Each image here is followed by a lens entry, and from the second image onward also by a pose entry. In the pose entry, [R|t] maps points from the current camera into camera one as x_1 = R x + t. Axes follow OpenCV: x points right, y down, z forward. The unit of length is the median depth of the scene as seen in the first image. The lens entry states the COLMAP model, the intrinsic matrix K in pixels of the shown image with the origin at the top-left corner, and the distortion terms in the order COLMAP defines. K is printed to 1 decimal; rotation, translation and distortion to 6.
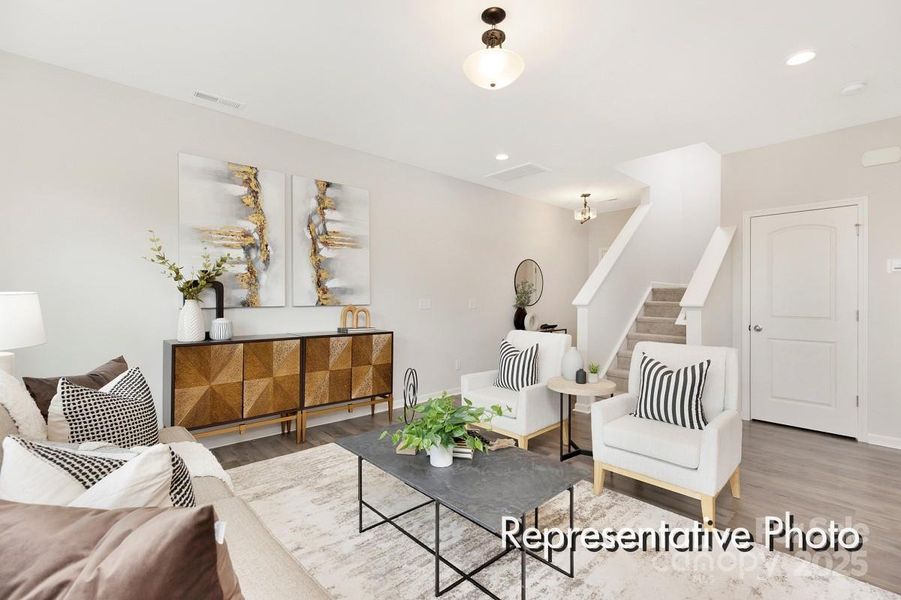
lens RADIAL K [[404.7, 0, 445.9], [0, 404.7, 293.5], [0, 0, 1]] dist [0.001619, -0.000723]
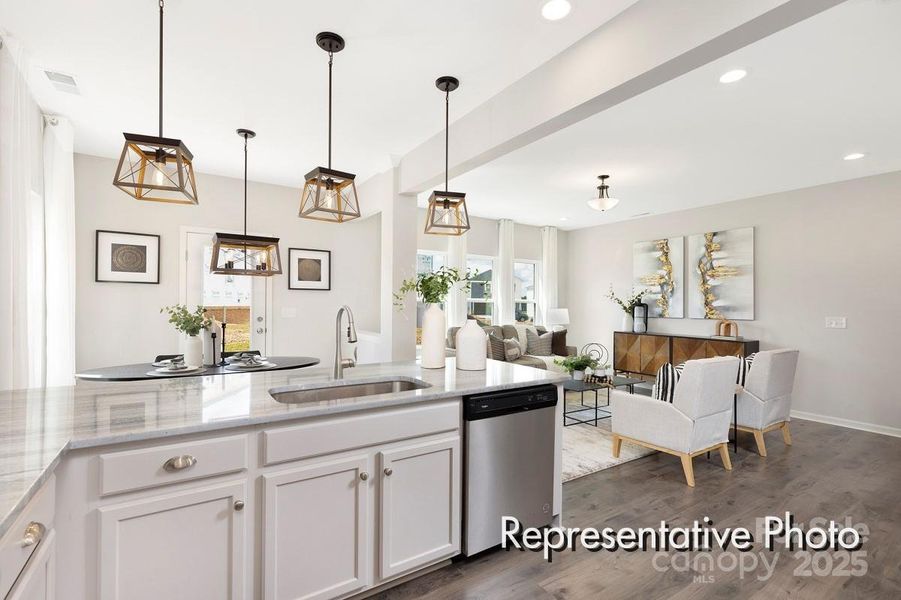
lens RADIAL K [[404.7, 0, 447.4], [0, 404.7, 292.4], [0, 0, 1]] dist [0.001619, -0.000723]
pose [[-0.163379, -0.037501, -0.985850, 1.308290], [-0.005840, 0.999297, -0.037045, -0.005086], [0.986546, -0.000295, -0.163483, 0.313965]]
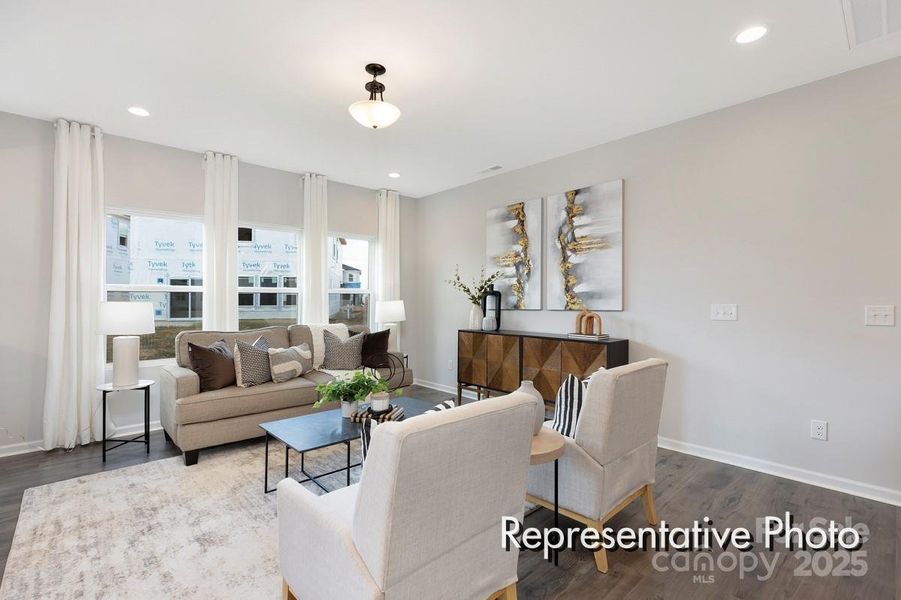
lens RADIAL K [[404.7, 0, 448.8], [0, 404.7, 296.0], [0, 0, 1]] dist [0.001619, -0.000723]
pose [[0.004348, -0.017771, -0.999833, 0.753283], [0.010284, 0.999790, -0.017725, 0.009116], [0.999938, -0.010206, 0.004530, 0.692027]]
